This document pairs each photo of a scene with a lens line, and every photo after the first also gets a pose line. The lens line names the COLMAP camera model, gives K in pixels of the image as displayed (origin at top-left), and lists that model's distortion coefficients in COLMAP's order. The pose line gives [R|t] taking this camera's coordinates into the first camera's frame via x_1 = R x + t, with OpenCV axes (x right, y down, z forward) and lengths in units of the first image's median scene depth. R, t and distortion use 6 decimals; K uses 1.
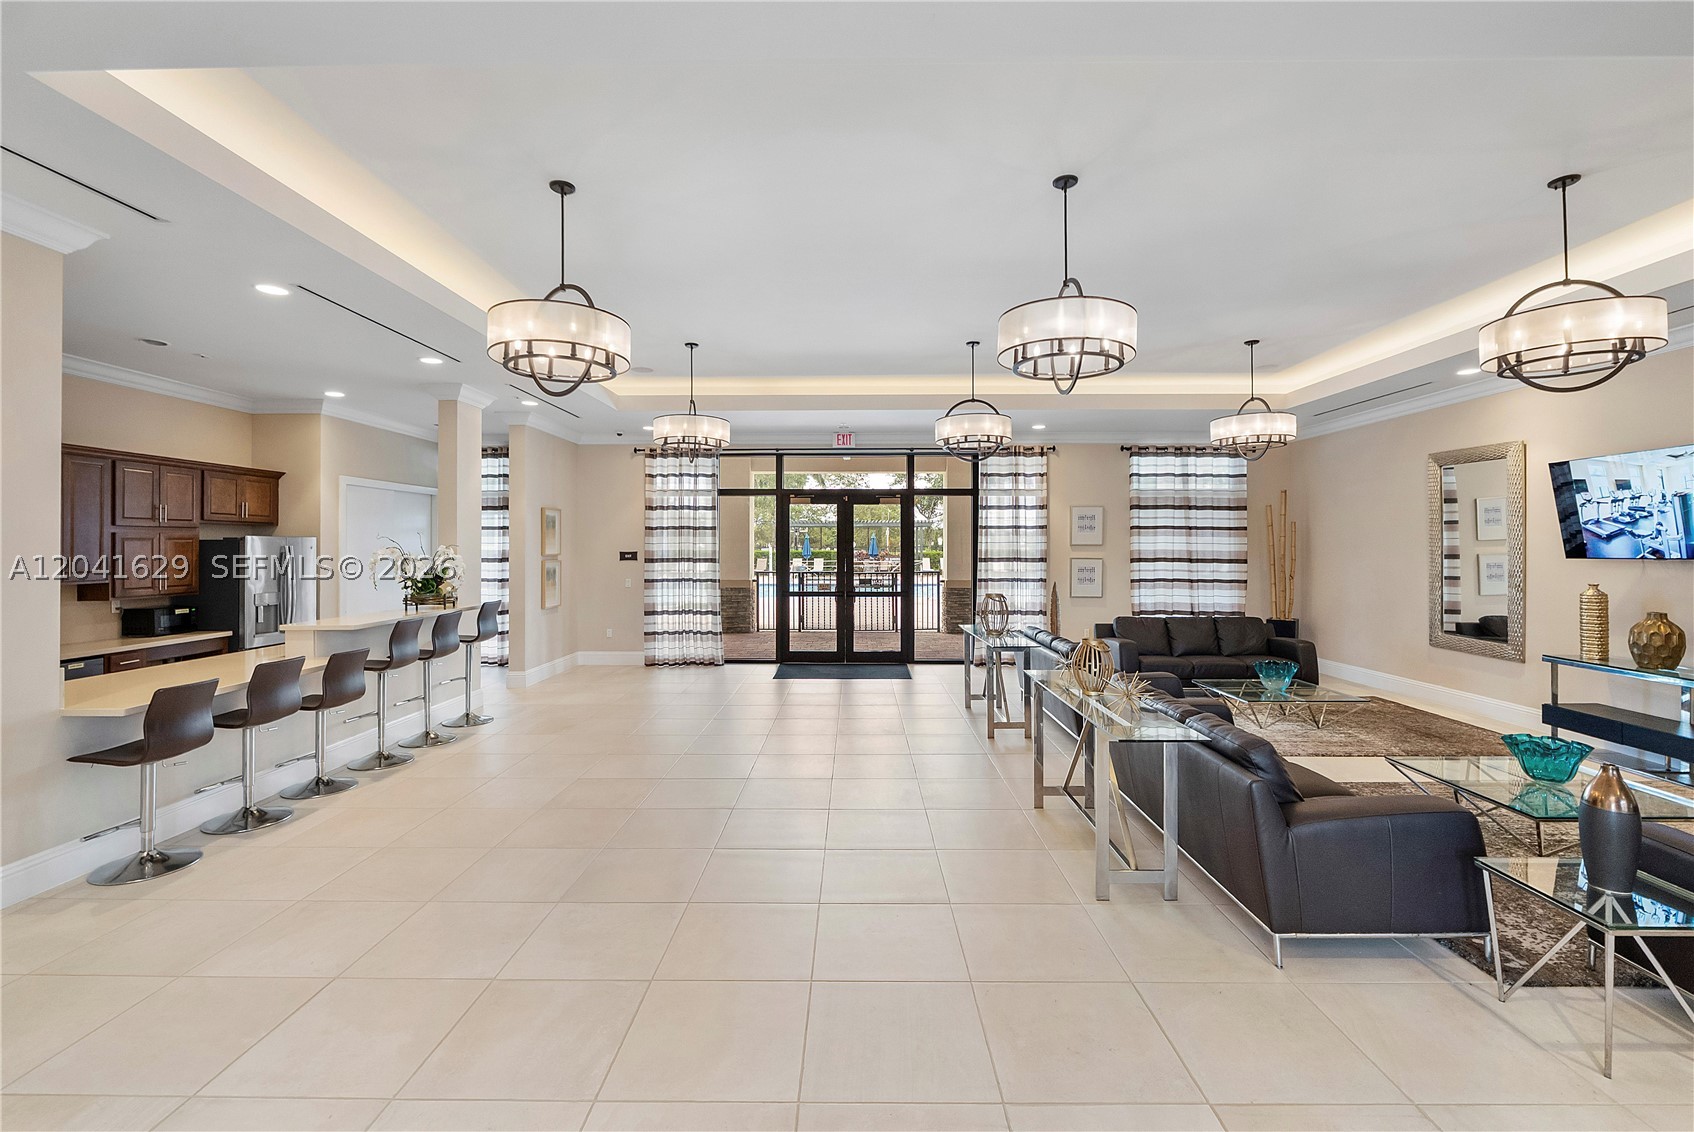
lens RADIAL K [[729.9, 0, 851.0], [0, 729.9, 540.7], [0, 0, 1]] dist [-0.006204, -0.000558]
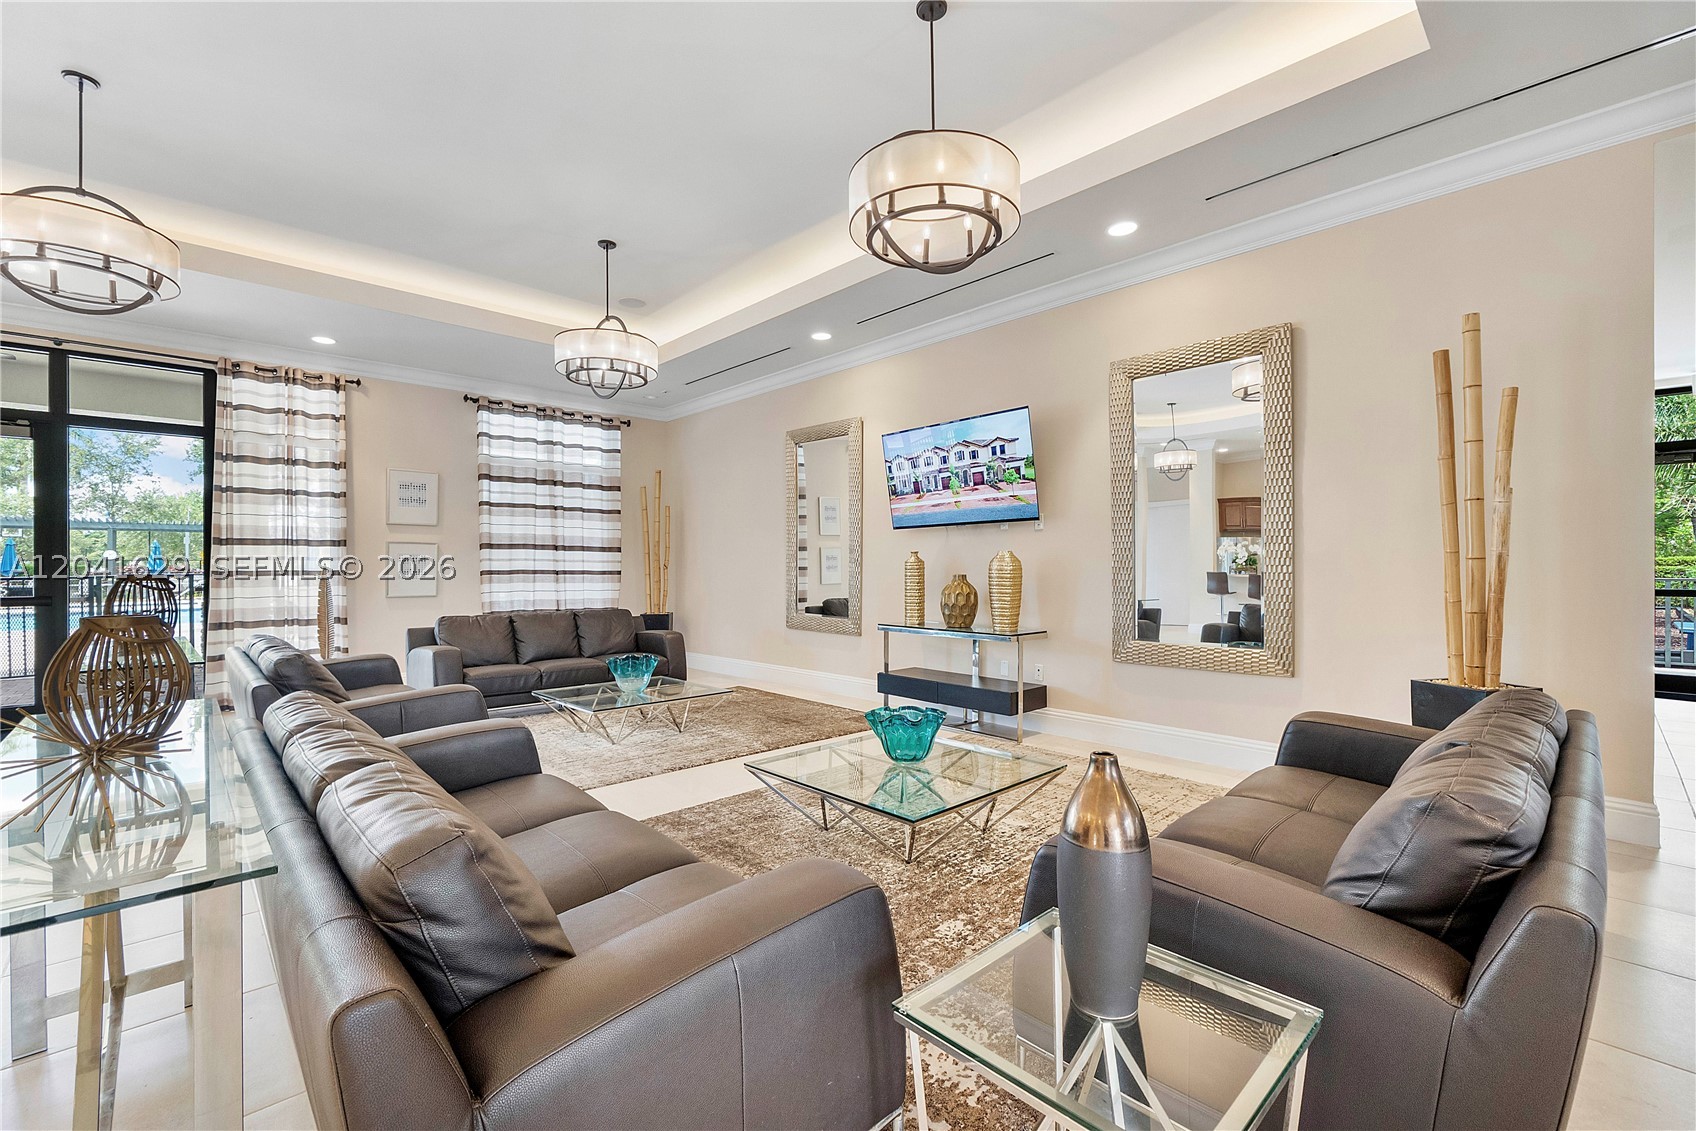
lens RADIAL K [[719.8, 0, 849.8], [0, 719.8, 569.6], [0, 0, 1]] dist [-0.005653, -0.000358]
pose [[0.720628, -0.003624, 0.693312, 0.194335], [-0.002809, 0.999963, 0.008146, 0.060333], [-0.693316, -0.007818, 0.720591, 0.254364]]
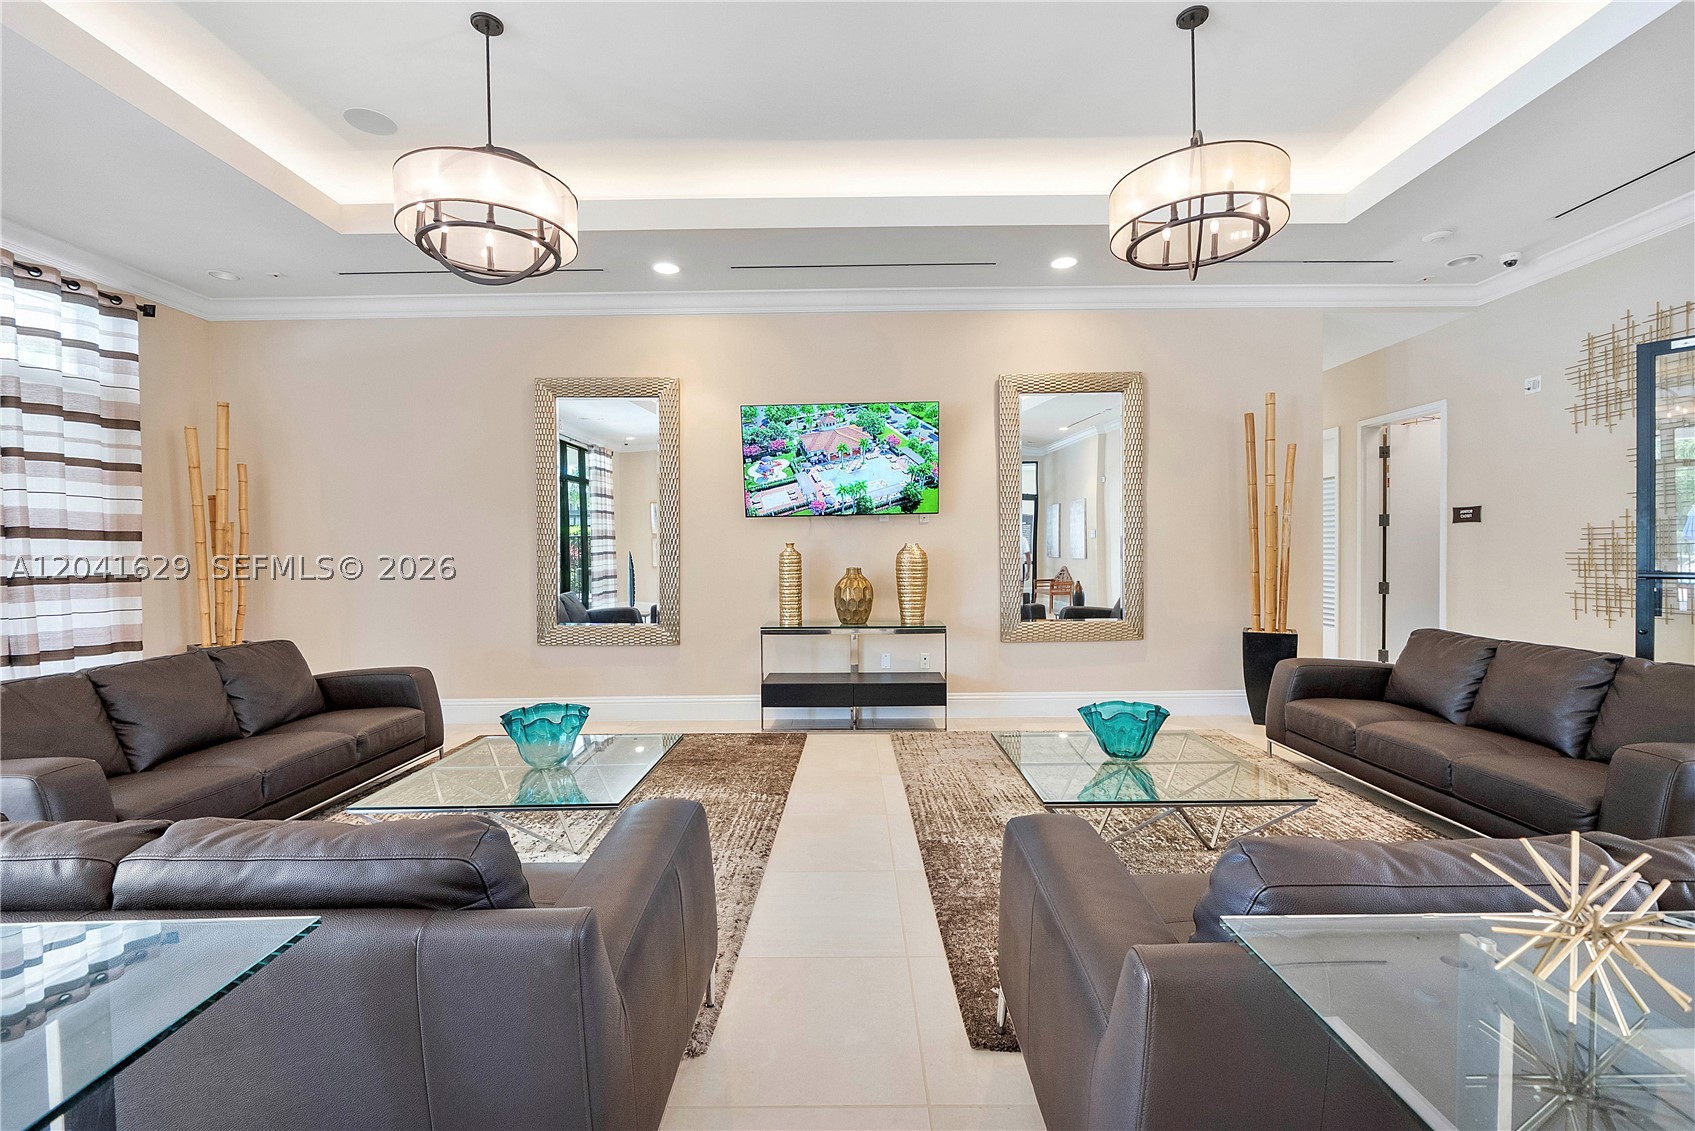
lens RADIAL K [[719.4, 0, 849.3], [0, 719.4, 569.6], [0, 0, 1]] dist [-0.005653, -0.000358]
pose [[-0.002711, -0.026424, 0.999647, 0.087313], [0.004237, 0.999642, 0.026436, 0.054215], [-0.999987, 0.004307, -0.002598, 0.718037]]
